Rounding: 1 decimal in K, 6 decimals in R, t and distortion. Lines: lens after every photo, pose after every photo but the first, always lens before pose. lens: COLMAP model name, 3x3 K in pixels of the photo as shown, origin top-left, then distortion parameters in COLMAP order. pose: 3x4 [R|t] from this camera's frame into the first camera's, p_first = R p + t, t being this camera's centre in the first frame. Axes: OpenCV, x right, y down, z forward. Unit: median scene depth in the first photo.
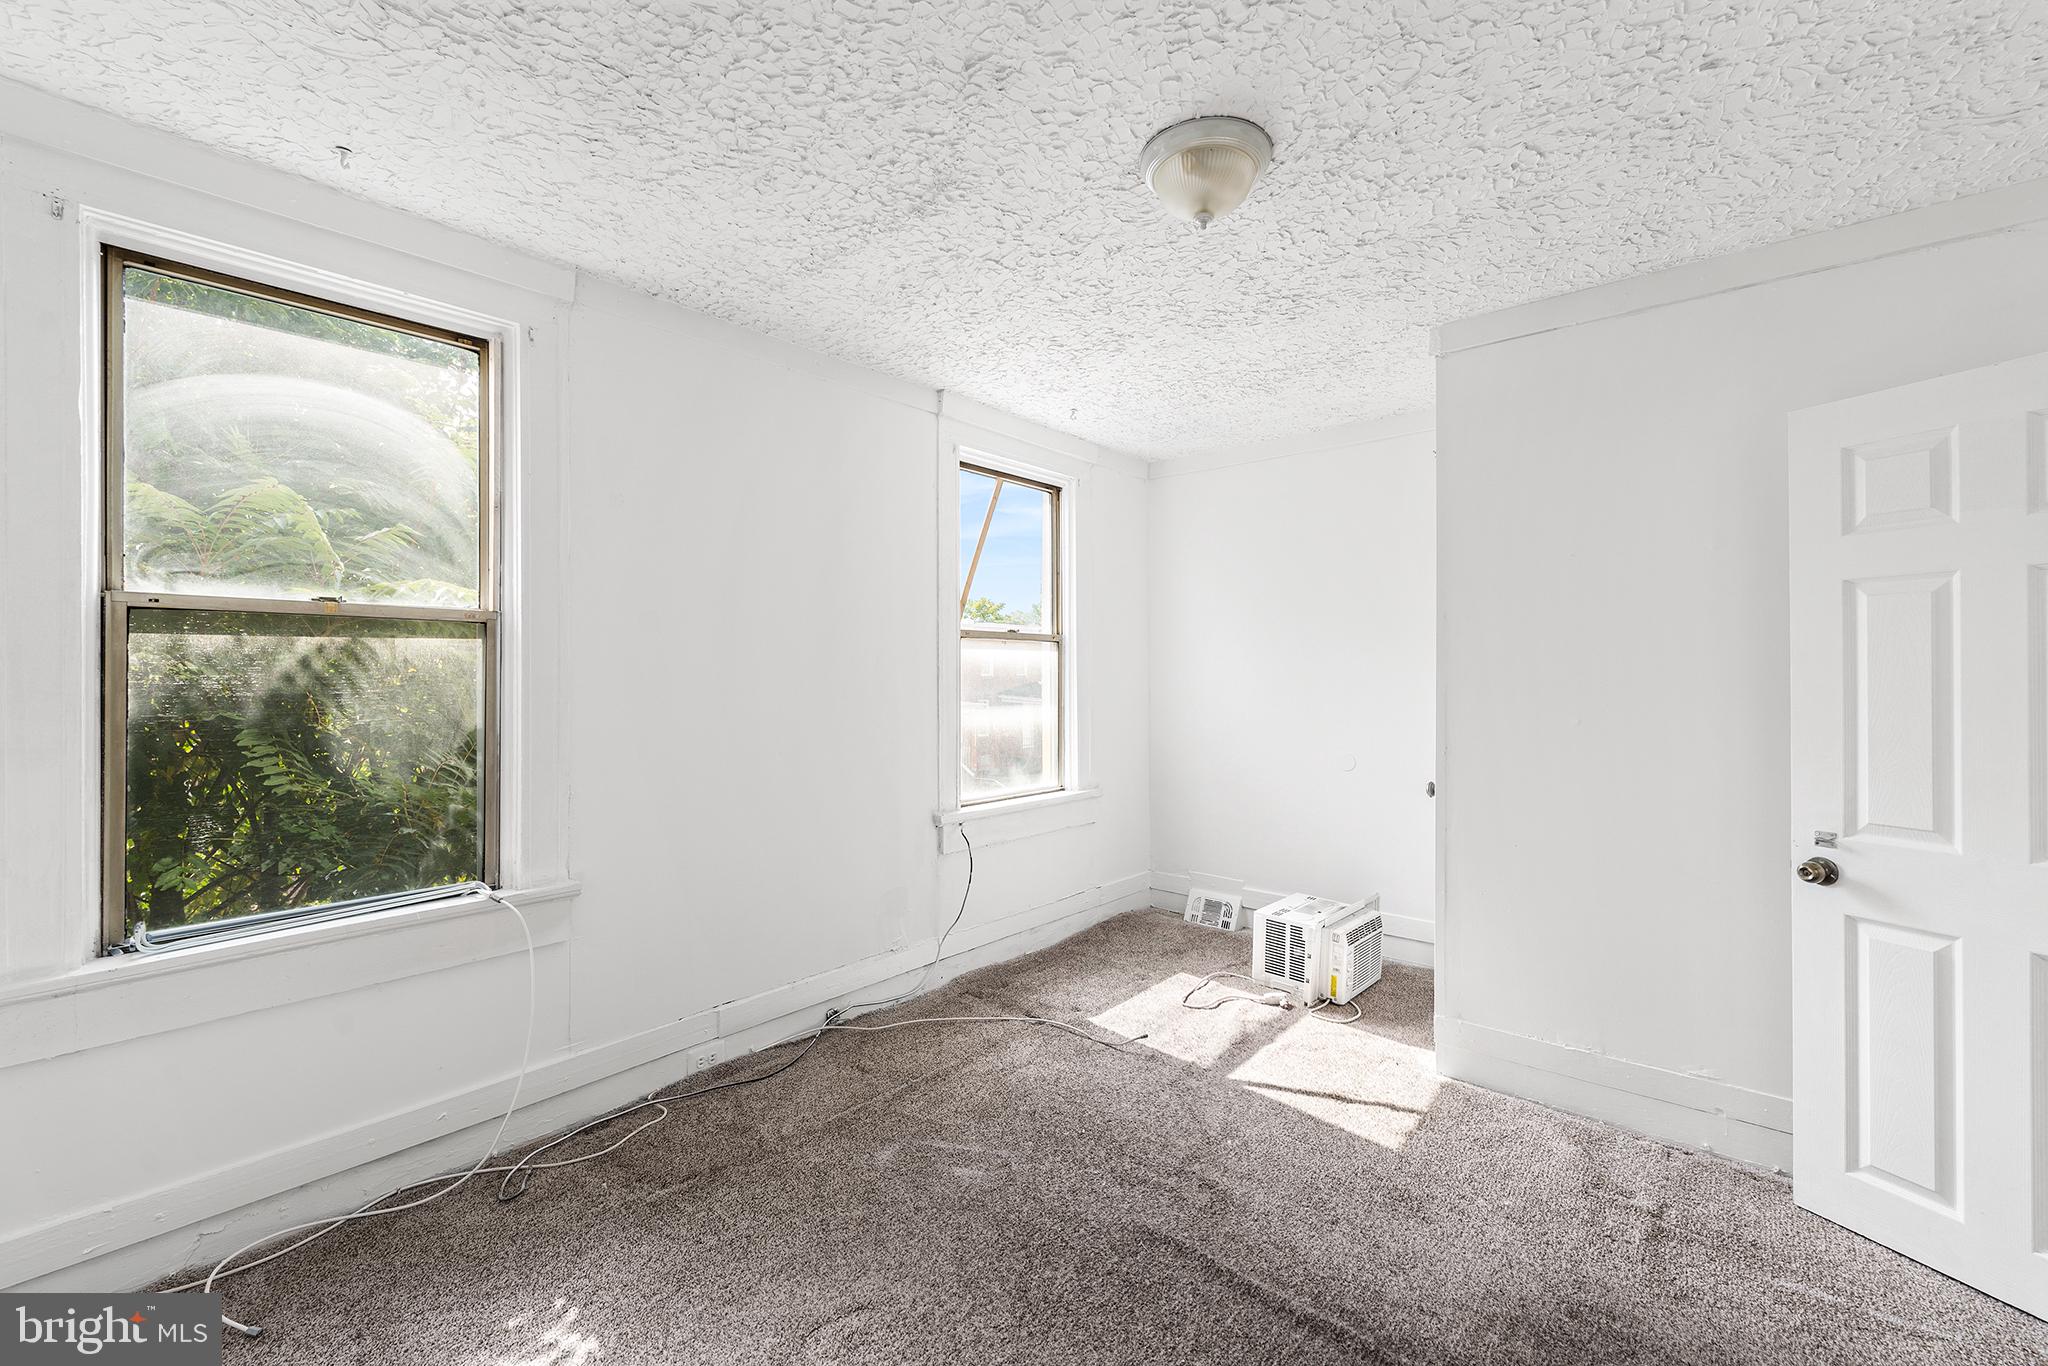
lens RADIAL K [[842.4, 0, 1013.0], [0, 842.4, 672.0], [0, 0, 1]] dist [0.003076, 0.000189]
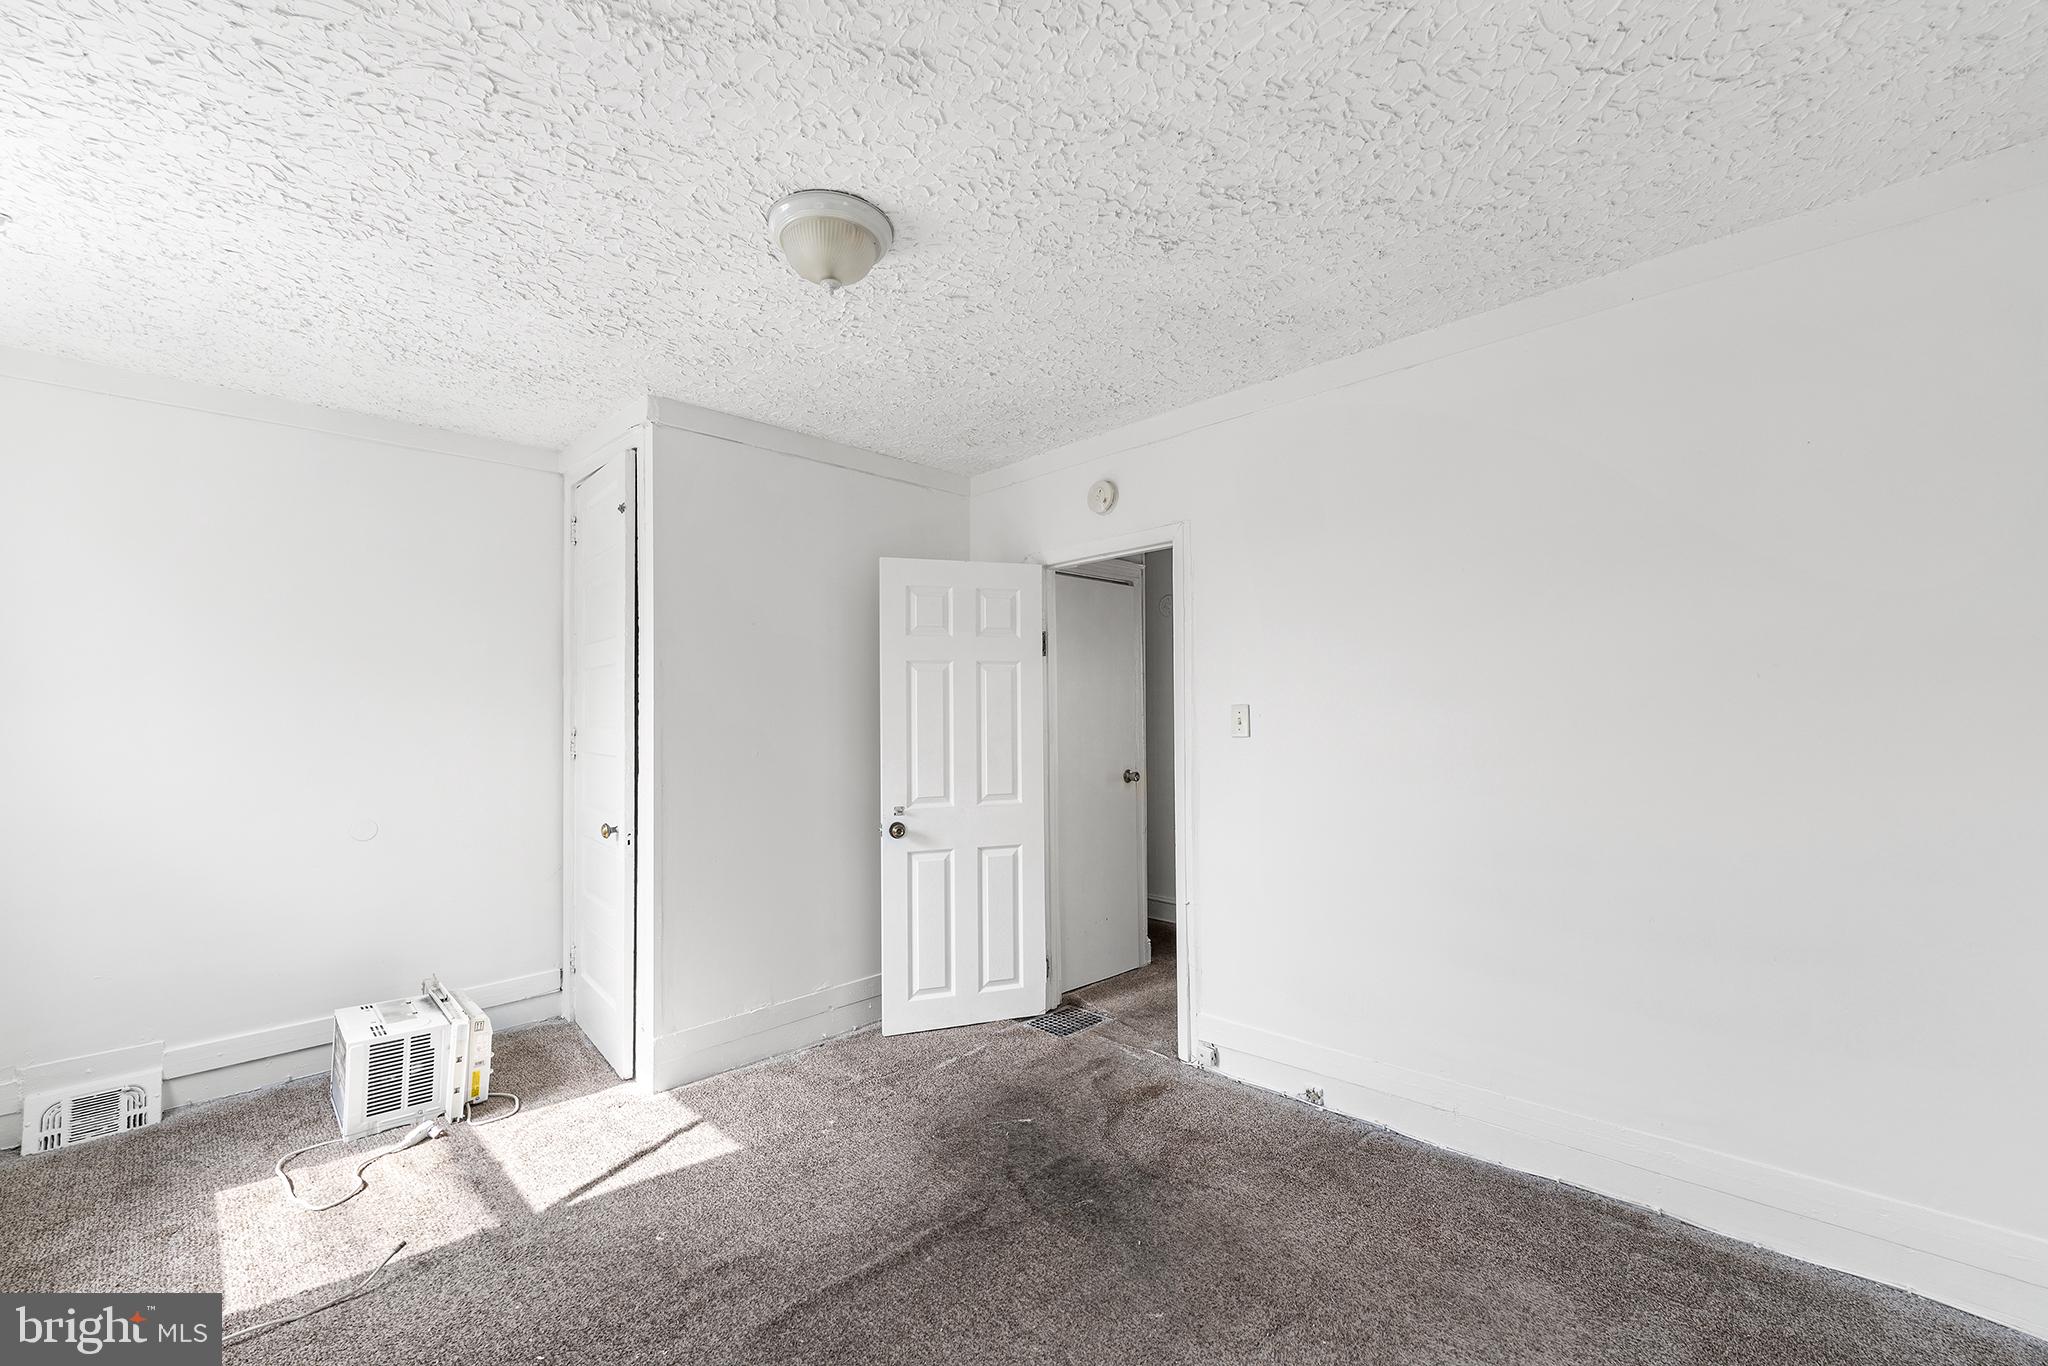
lens RADIAL K [[842.4, 0, 1012.8], [0, 842.4, 689.2], [0, 0, 1]] dist [0.003076, 0.000189]
pose [[0.076030, 0.024874, 0.996795, -0.552996], [0.008158, 0.999640, -0.025567, -0.002312], [-0.997072, 0.010076, 0.075800, 0.484310]]
